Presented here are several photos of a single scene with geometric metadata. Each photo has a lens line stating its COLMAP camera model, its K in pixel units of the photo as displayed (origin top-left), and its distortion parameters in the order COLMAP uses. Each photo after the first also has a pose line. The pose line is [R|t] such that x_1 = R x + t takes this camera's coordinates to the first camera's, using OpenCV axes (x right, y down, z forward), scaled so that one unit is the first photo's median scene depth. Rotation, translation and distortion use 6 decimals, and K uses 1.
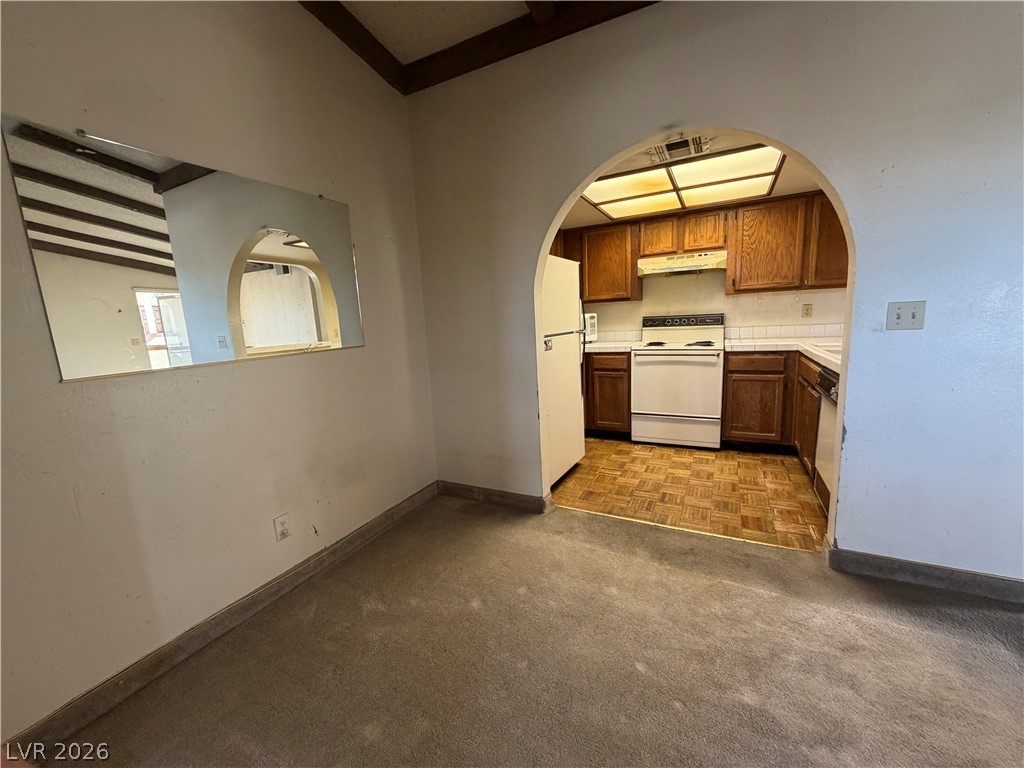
lens RADIAL K [[408.3, 0, 509.2], [0, 408.3, 386.2], [0, 0, 1]] dist [-0.000936, 0.000380]
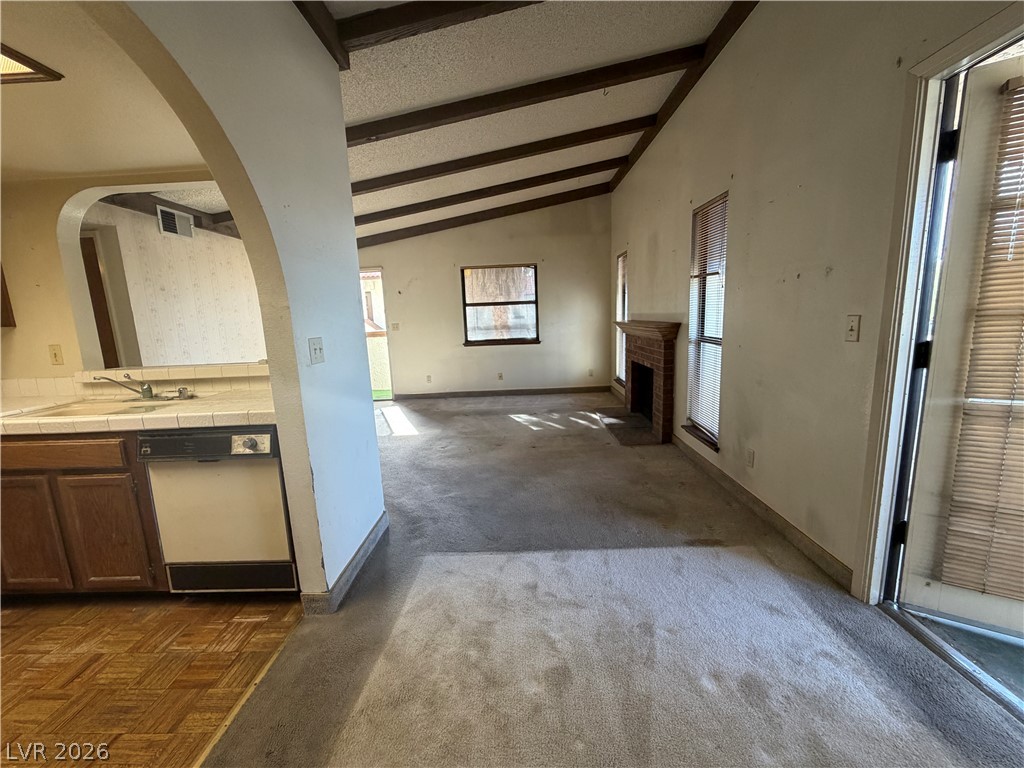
lens RADIAL K [[408.3, 0, 507.5], [0, 408.3, 385.8], [0, 0, 1]] dist [-0.000936, 0.000380]
pose [[-0.432875, -0.083042, 0.897621, -0.122750], [0.211459, 0.958610, 0.190660, -0.098009], [-0.876302, 0.272342, -0.397398, 0.539474]]
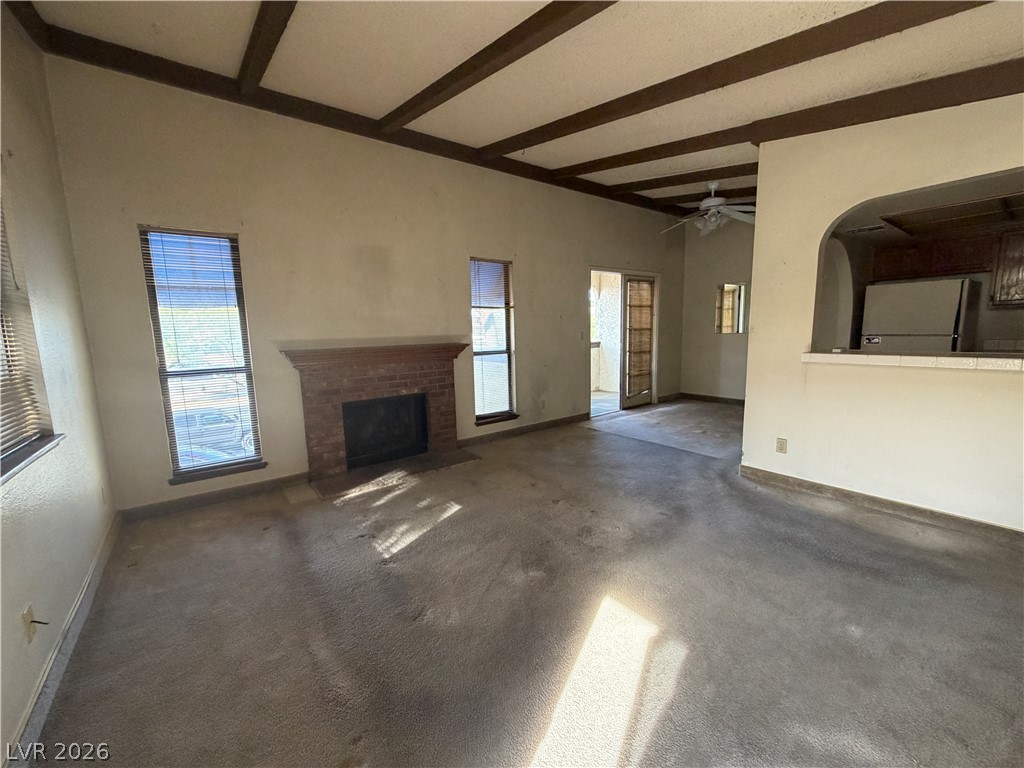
lens RADIAL K [[408.3, 0, 508.3], [0, 408.3, 387.2], [0, 0, 1]] dist [-0.000936, 0.000380]
pose [[-0.426713, 0.188905, -0.884438, 1.920330], [-0.100354, 0.962013, 0.253892, -0.169454], [0.898802, 0.197096, -0.391546, 0.319792]]
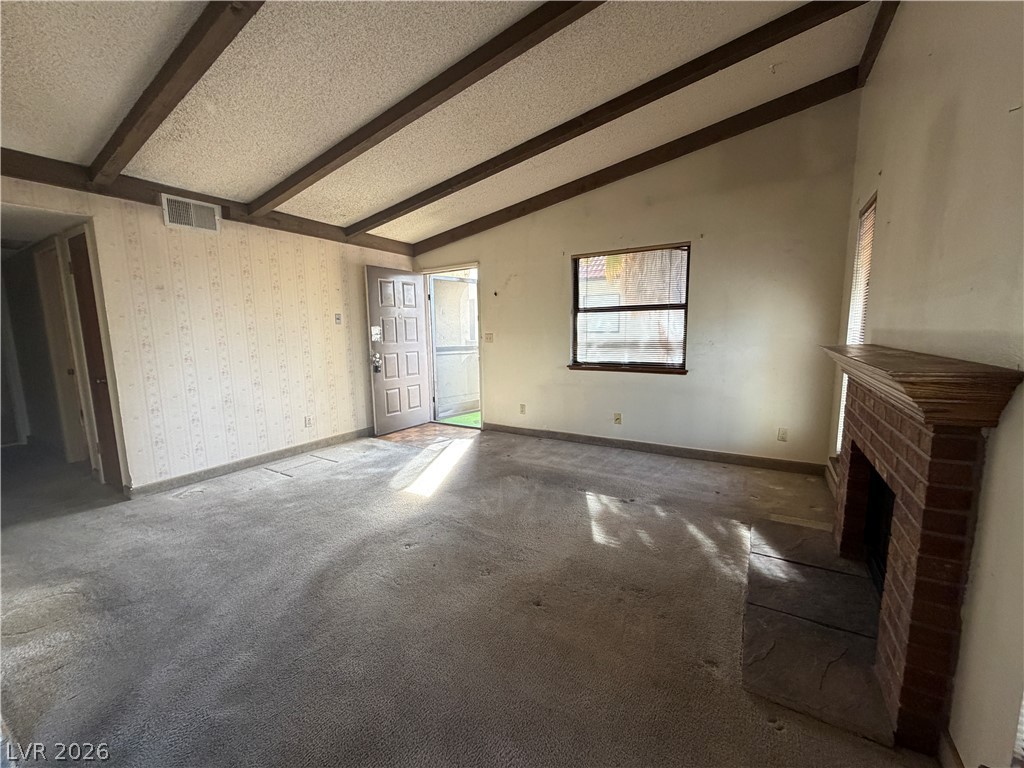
lens RADIAL K [[408.3, 0, 507.8], [0, 408.3, 385.8], [0, 0, 1]] dist [-0.000936, 0.000380]
pose [[0.077553, -0.083261, 0.993506, 0.395499], [0.174744, 0.982216, 0.068674, -0.020198], [-0.981555, 0.168283, 0.090723, -0.059252]]
